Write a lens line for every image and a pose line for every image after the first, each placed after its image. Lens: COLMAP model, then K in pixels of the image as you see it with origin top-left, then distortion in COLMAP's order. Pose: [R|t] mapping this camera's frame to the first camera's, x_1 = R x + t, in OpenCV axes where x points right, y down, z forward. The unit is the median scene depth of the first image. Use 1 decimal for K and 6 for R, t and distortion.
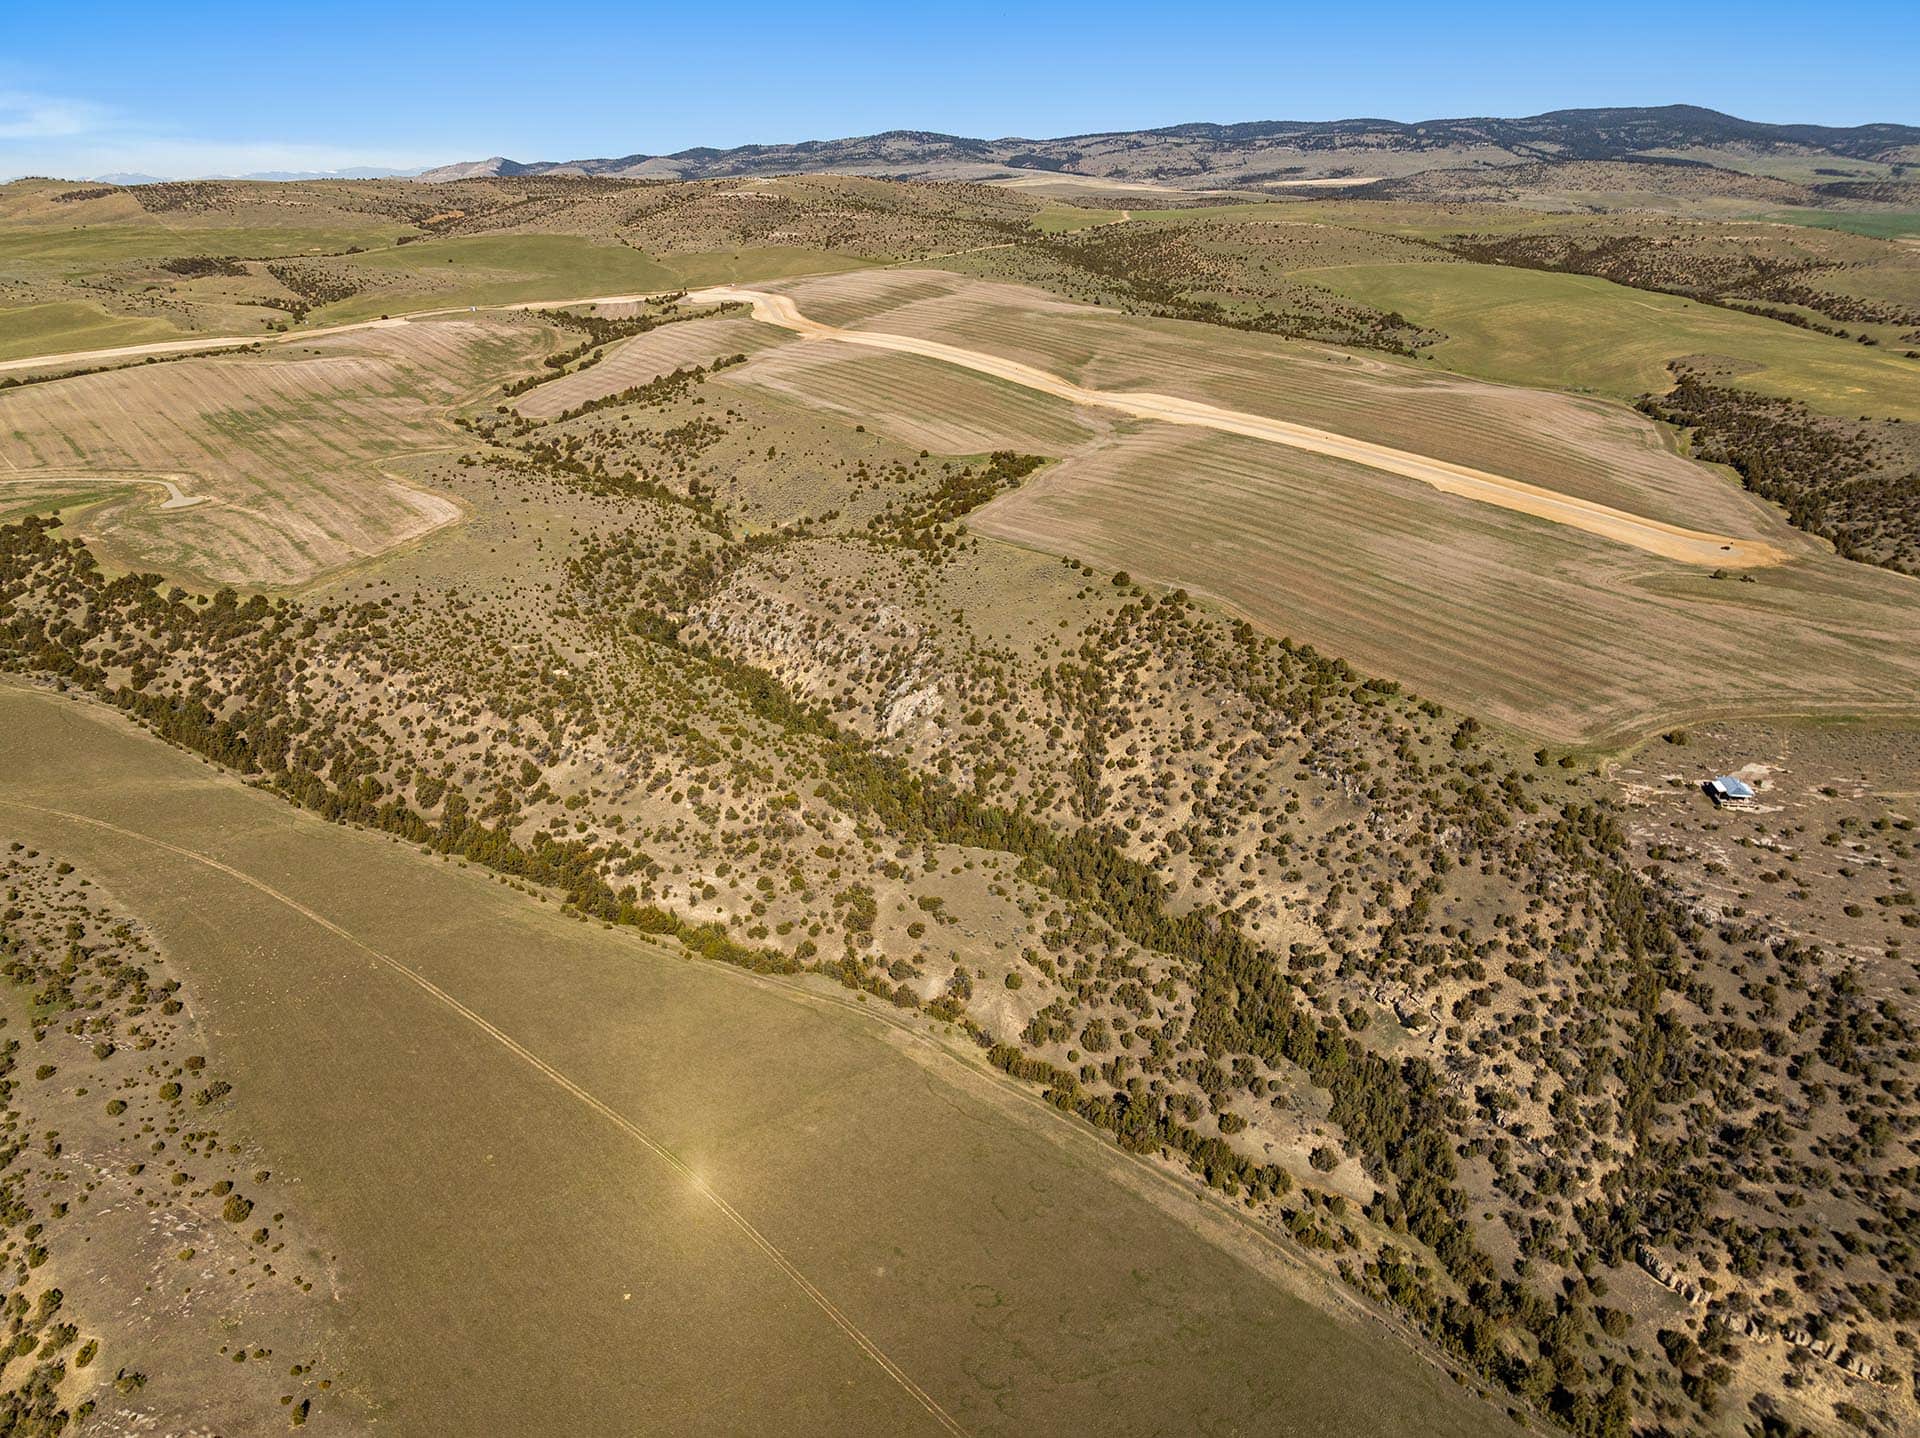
lens RADIAL K [[1363.1, 0, 960.0], [0, 1363.1, 719.0], [0, 0, 1]] dist [-0.036615, -0.001381]
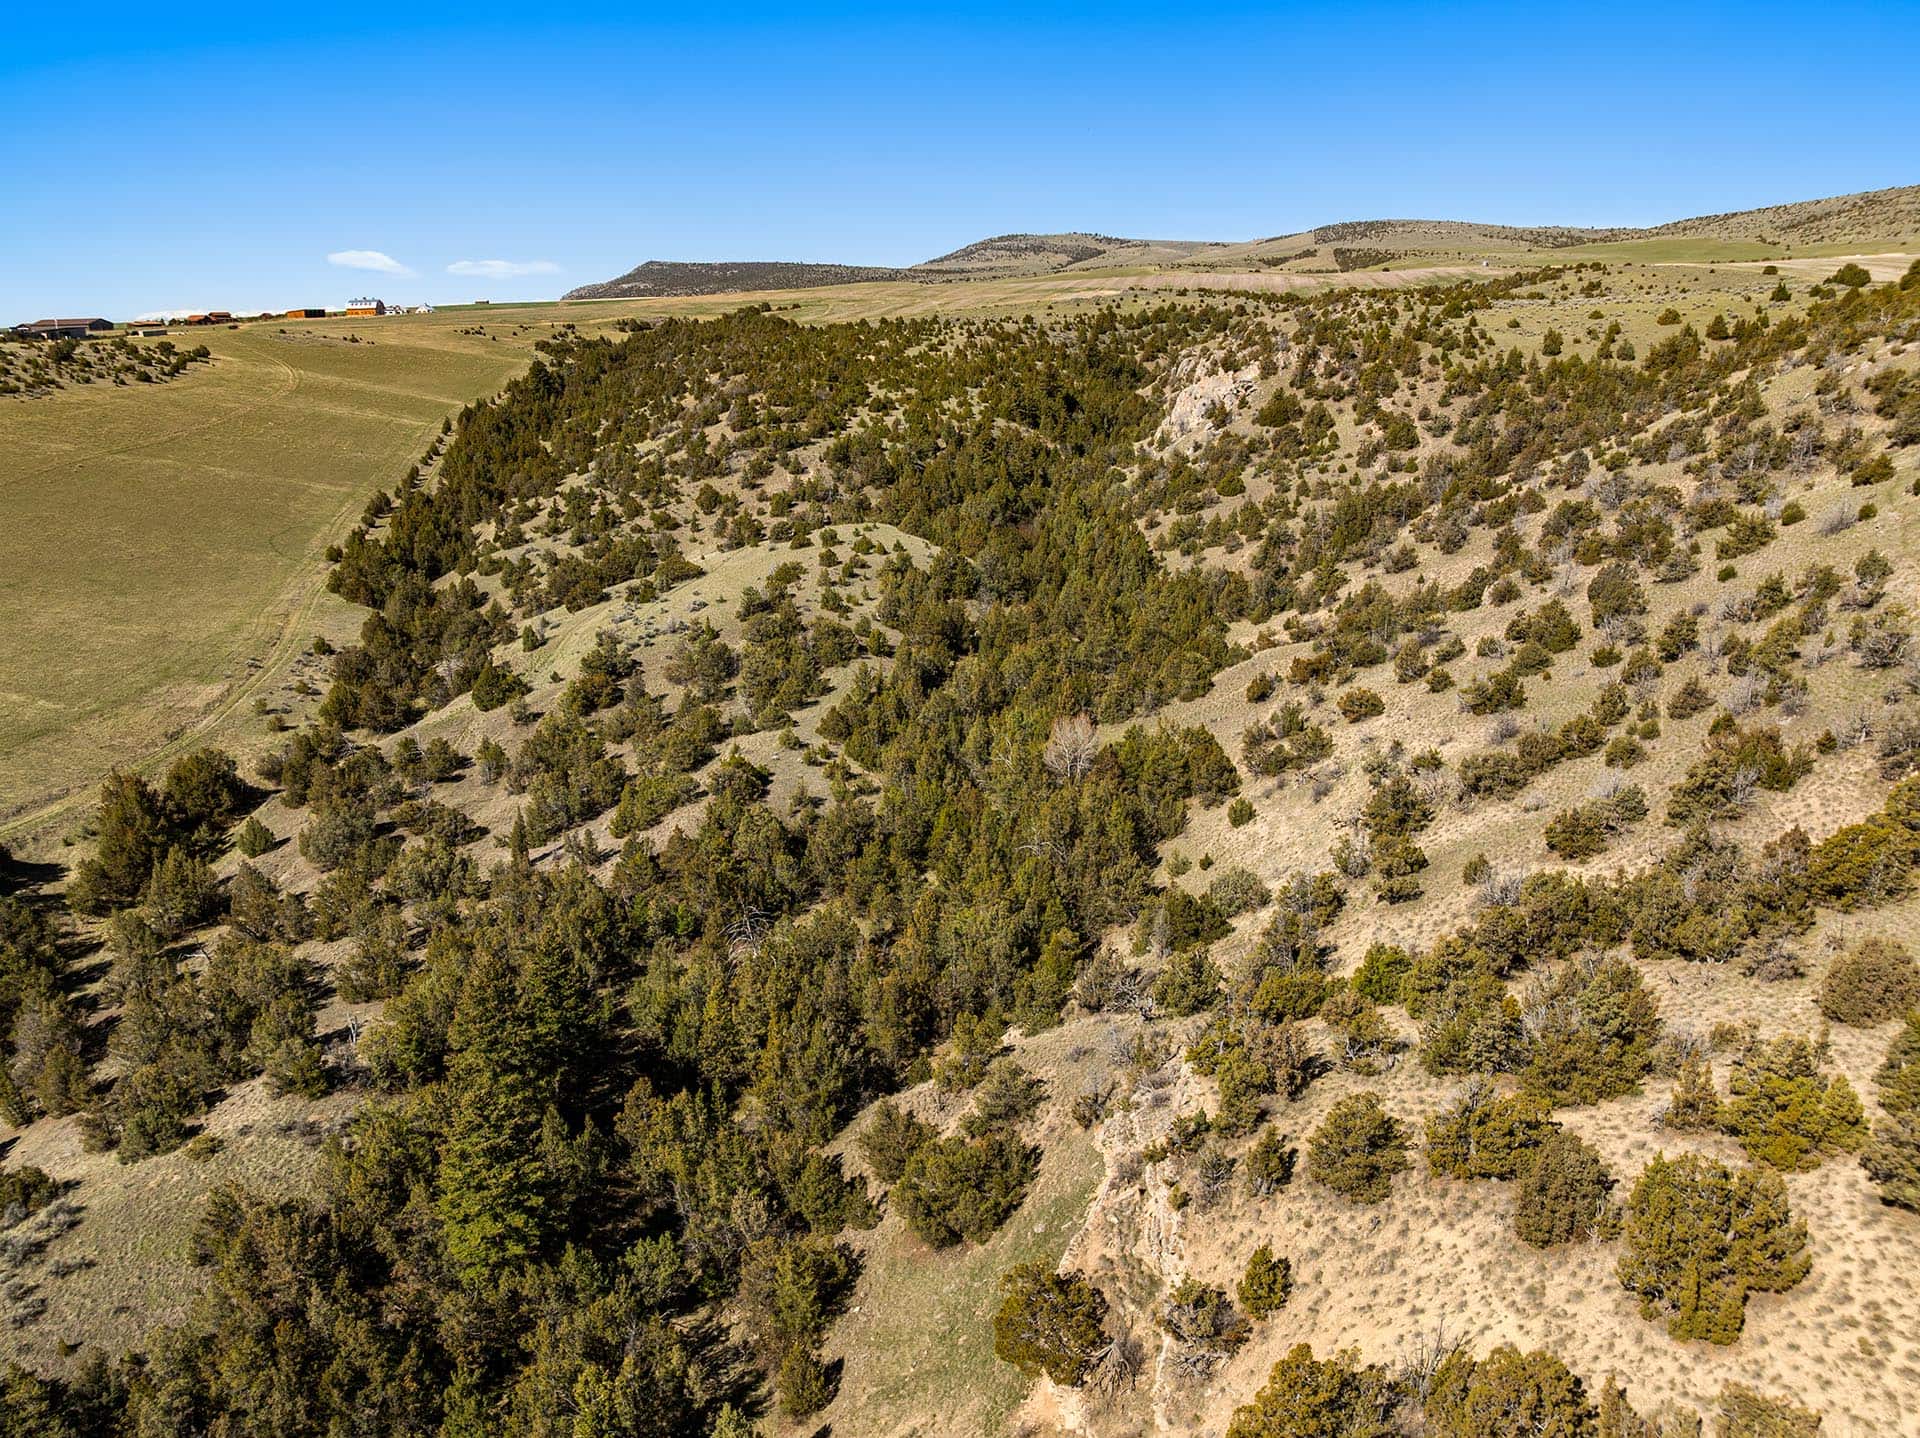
lens RADIAL K [[1354.4, 0, 960.0], [0, 1354.4, 719.0], [0, 0, 1]] dist [-0.043609, 0.011226]
pose [[0.647352, 0.215629, -0.731053, 0.337566], [-0.282455, 0.958724, 0.032666, 0.129947], [0.707922, 0.185343, 0.681538, 0.716930]]
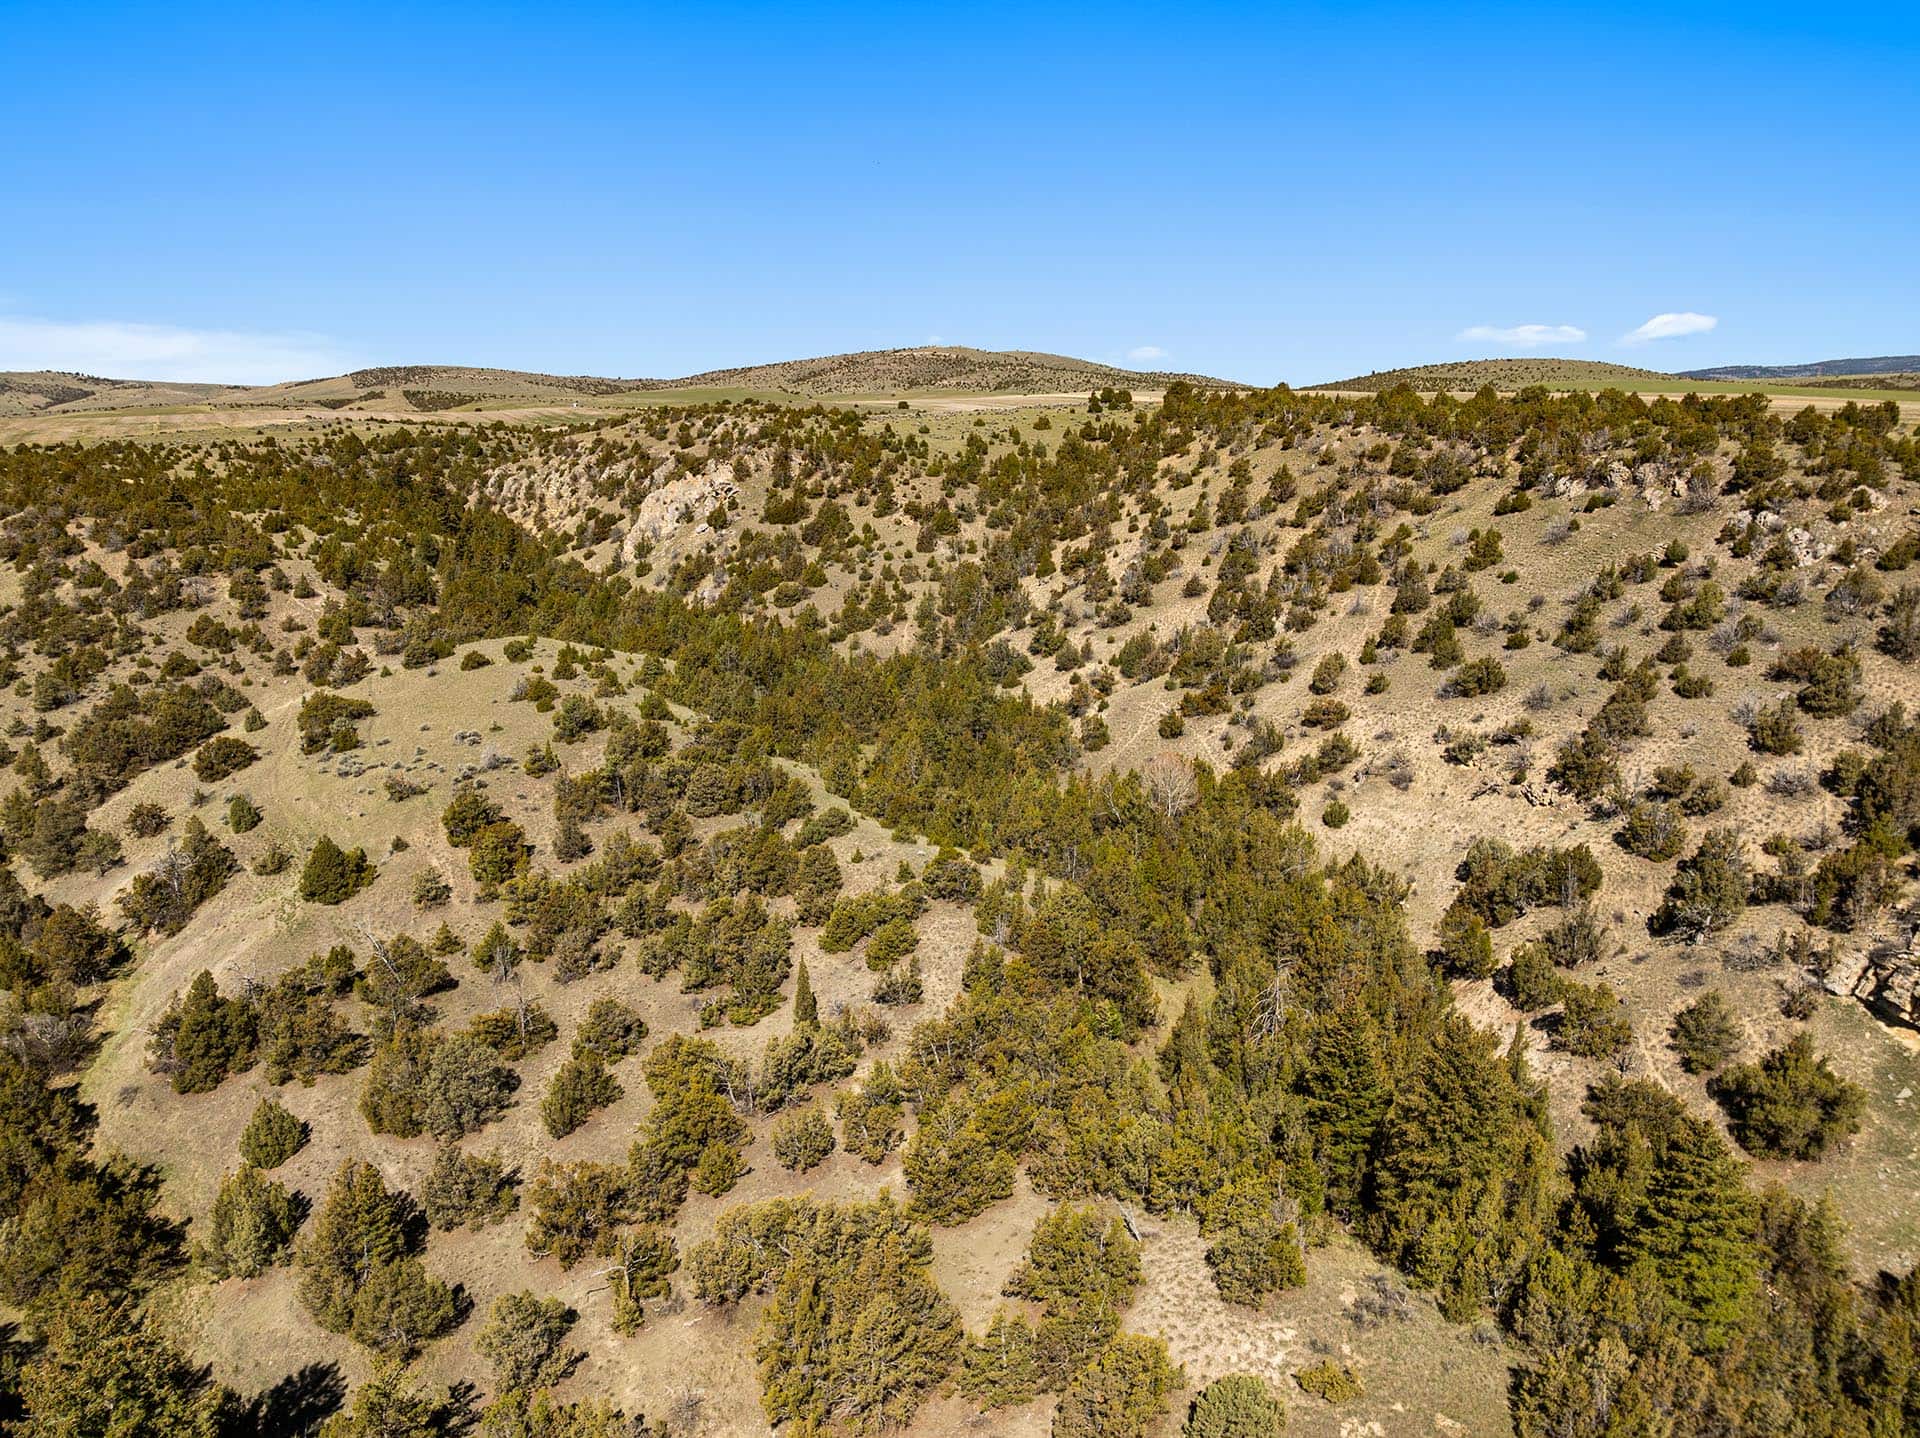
lens RADIAL K [[1354.4, 0, 960.0], [0, 1354.4, 719.0], [0, 0, 1]] dist [-0.043609, 0.011226]
pose [[0.984210, 0.029890, -0.174464, 0.173419], [-0.063269, 0.979931, -0.189032, 0.174954], [0.165313, 0.197085, 0.966348, 0.651635]]
